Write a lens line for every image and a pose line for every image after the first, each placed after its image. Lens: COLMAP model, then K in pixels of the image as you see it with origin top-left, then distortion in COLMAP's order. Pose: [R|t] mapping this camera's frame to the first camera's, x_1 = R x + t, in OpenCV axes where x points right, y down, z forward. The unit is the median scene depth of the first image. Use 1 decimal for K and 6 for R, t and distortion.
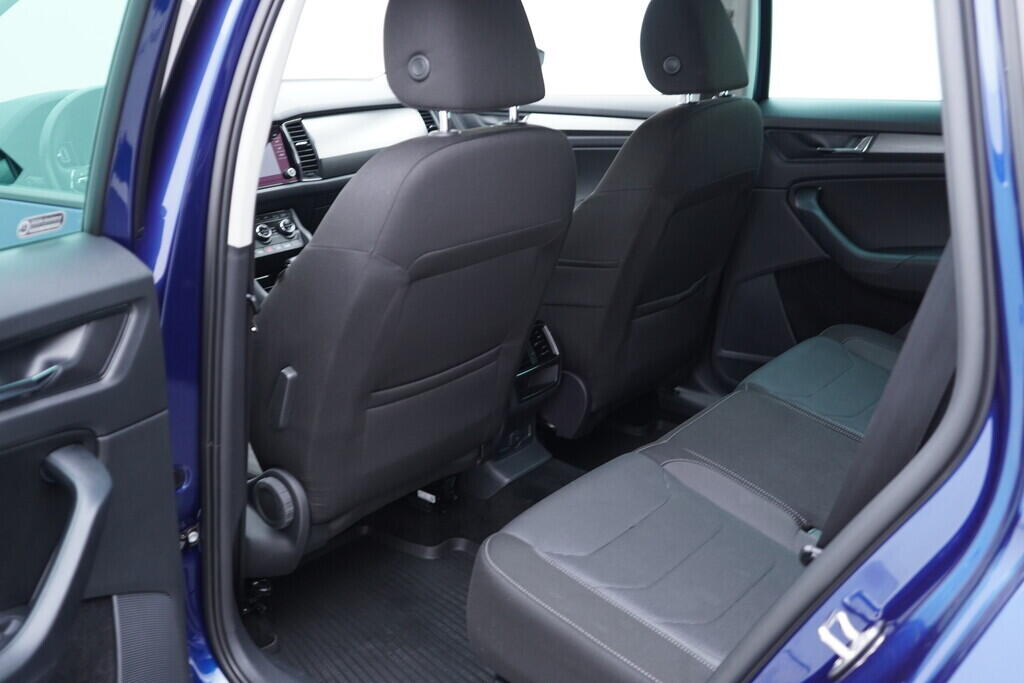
lens RADIAL K [[1058.3, 0, 516.0], [0, 1058.3, 341.1], [0, 0, 1]] dist [0.001289, 0.015274]
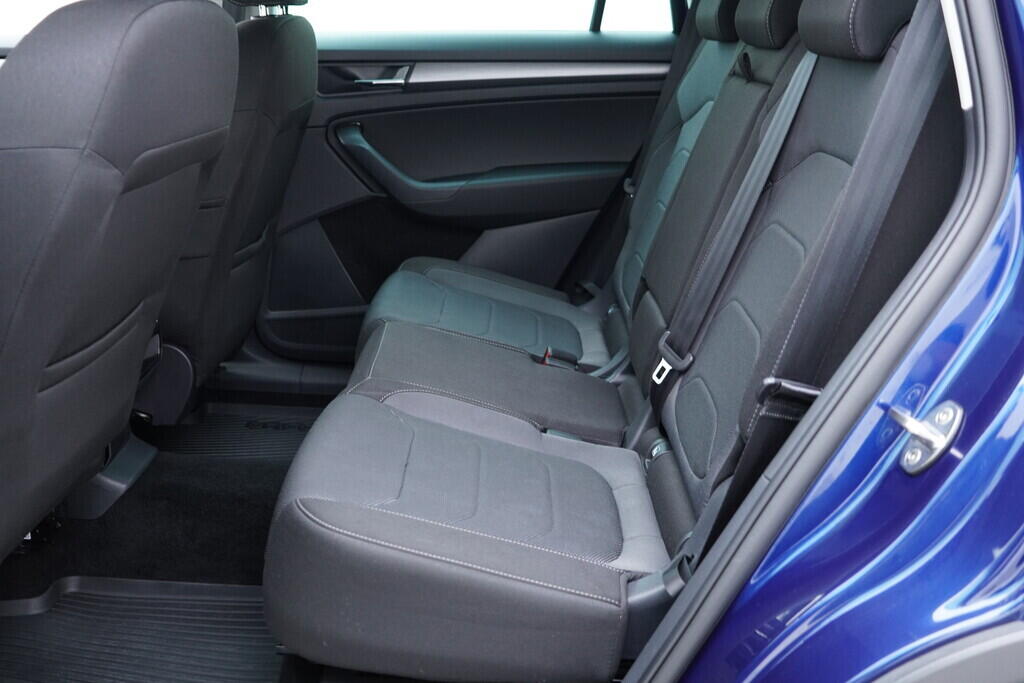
lens RADIAL K [[1058.3, 0, 516.0], [0, 1058.3, 341.1], [0, 0, 1]] dist [0.001289, 0.015274]
pose [[0.782513, -0.152641, 0.603634, -0.222032], [0.164169, 0.985759, 0.036451, 0.040239], [-0.600601, 0.070574, 0.796428, 0.168344]]
